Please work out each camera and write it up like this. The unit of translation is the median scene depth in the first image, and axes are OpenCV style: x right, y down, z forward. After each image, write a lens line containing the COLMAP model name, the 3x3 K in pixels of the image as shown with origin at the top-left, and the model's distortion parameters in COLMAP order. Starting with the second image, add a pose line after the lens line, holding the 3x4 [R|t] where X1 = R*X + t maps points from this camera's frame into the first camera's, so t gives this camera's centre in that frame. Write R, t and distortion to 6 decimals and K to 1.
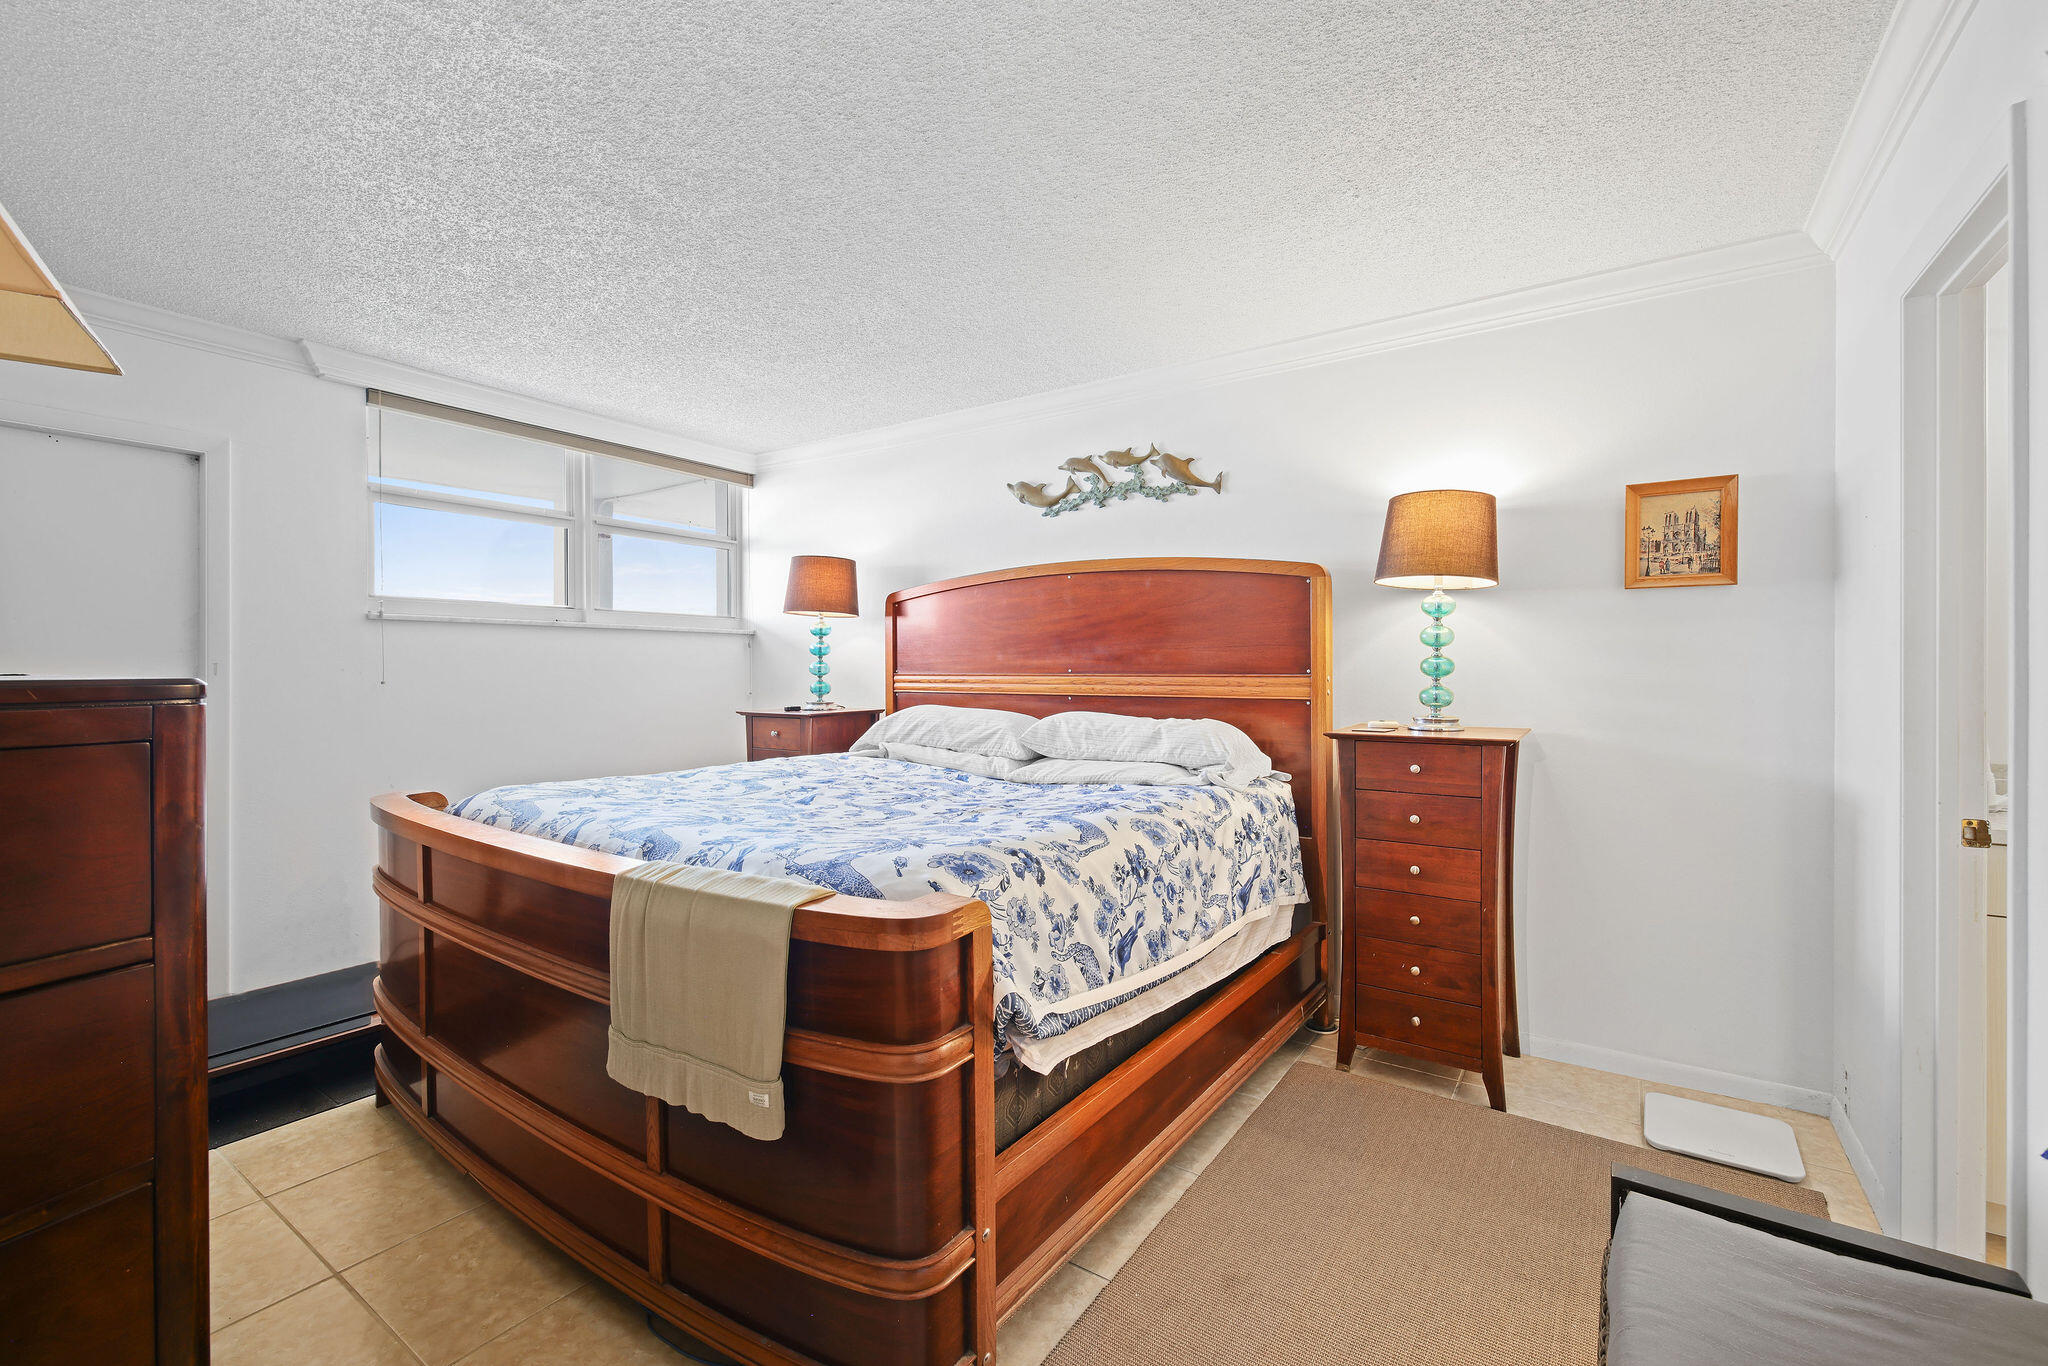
lens RADIAL K [[880.5, 0, 1019.2], [0, 880.5, 683.3], [0, 0, 1]] dist [-0.006289, 0.001097]
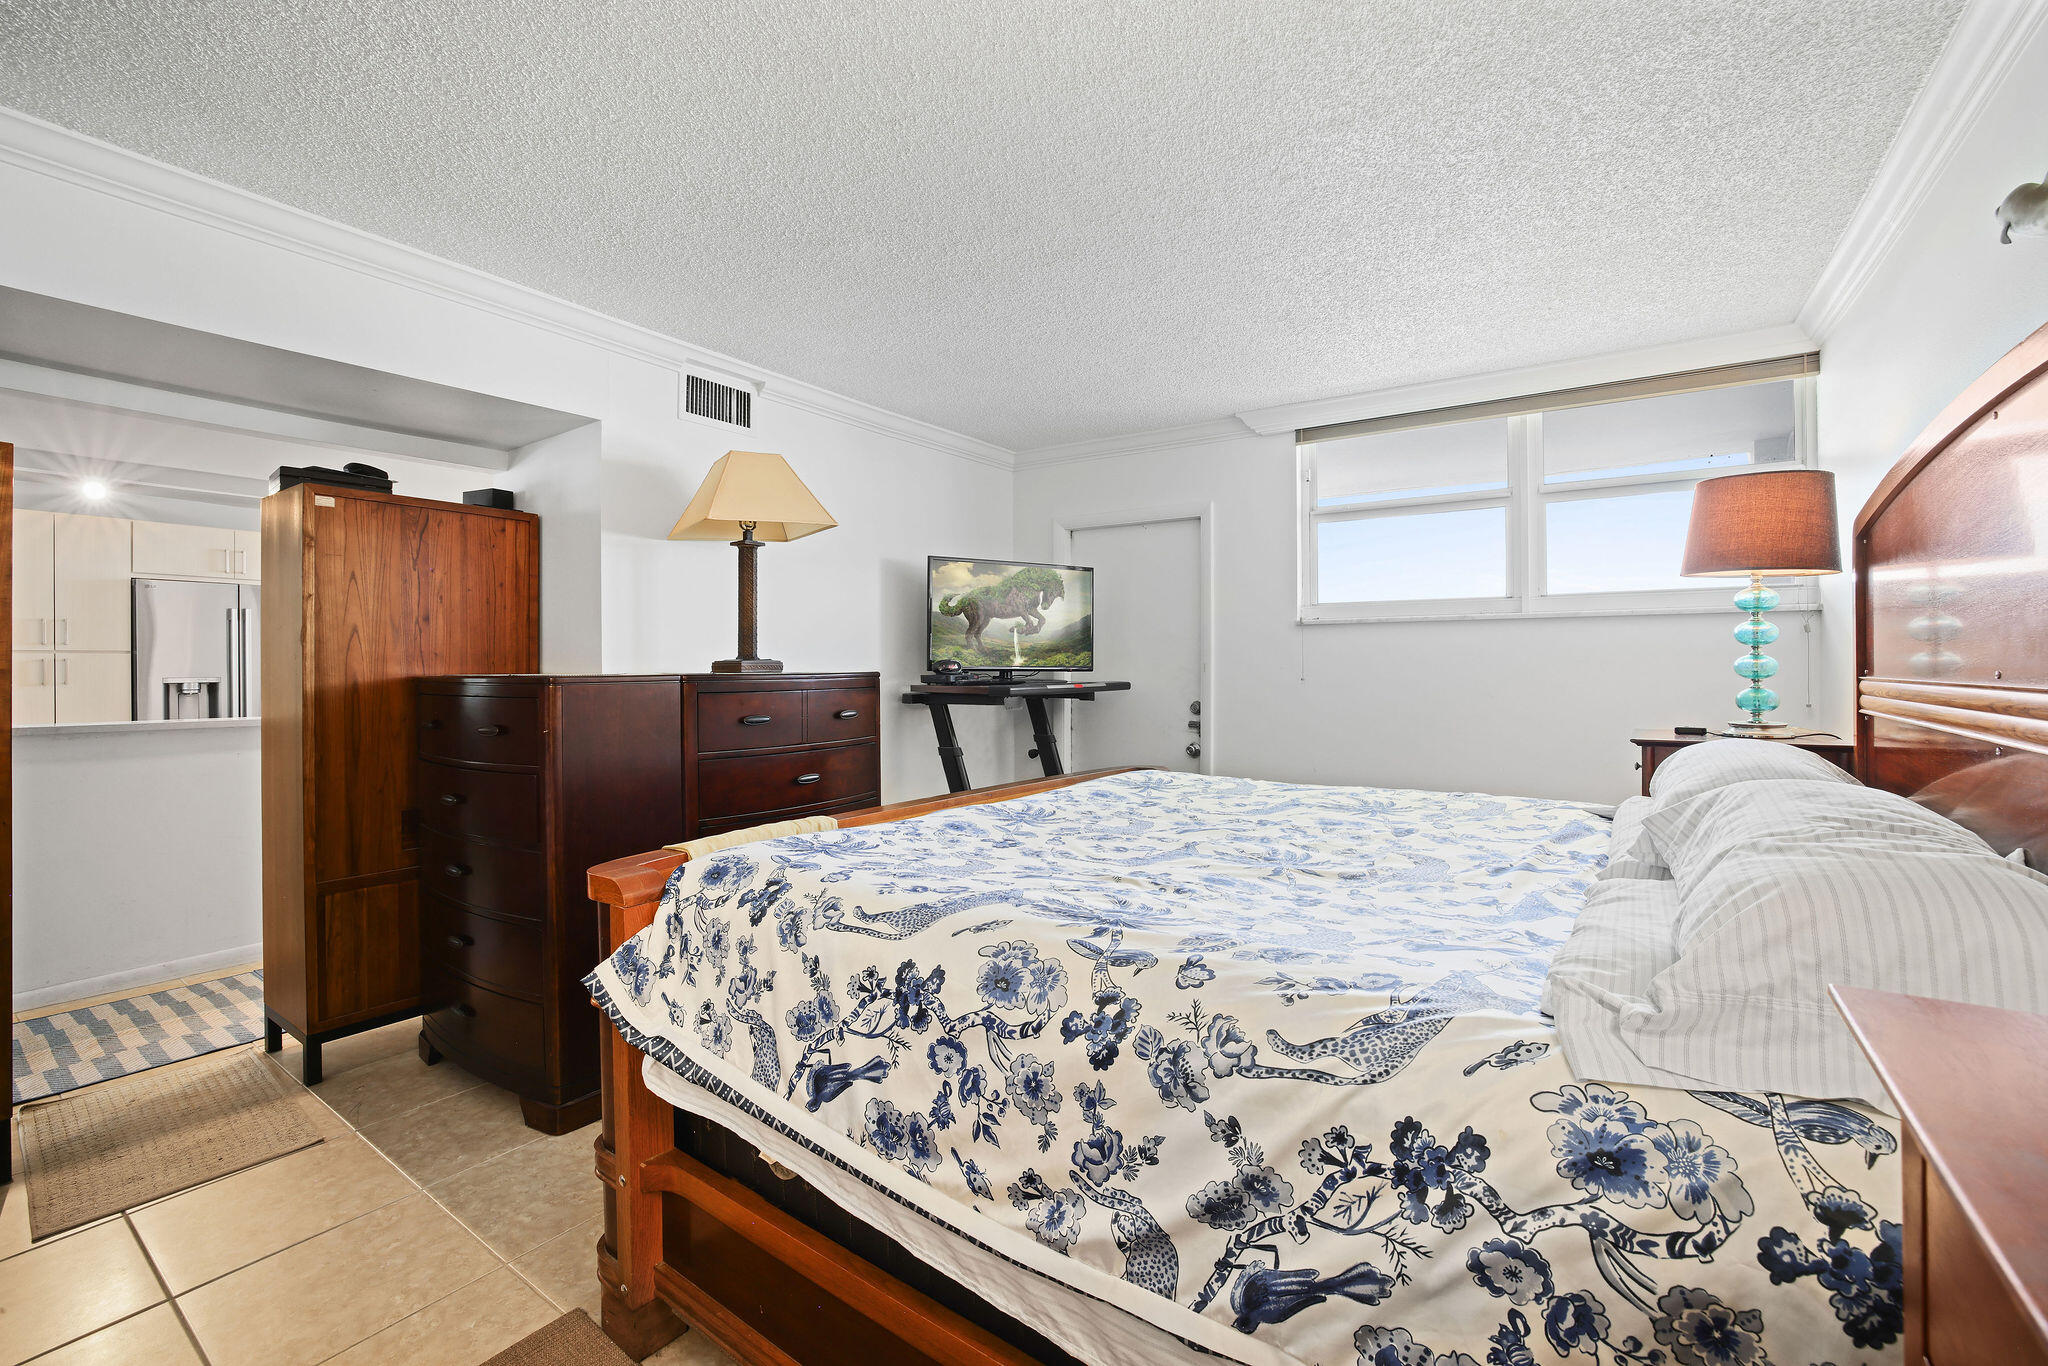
lens RADIAL K [[880.5, 0, 1024.7], [0, 880.5, 677.9], [0, 0, 1]] dist [-0.006289, 0.001097]
pose [[-0.025170, 0.015235, -0.999567, 0.695727], [-0.010259, 0.999827, 0.015497, -0.025697], [0.999631, 0.010645, -0.025010, 1.010853]]
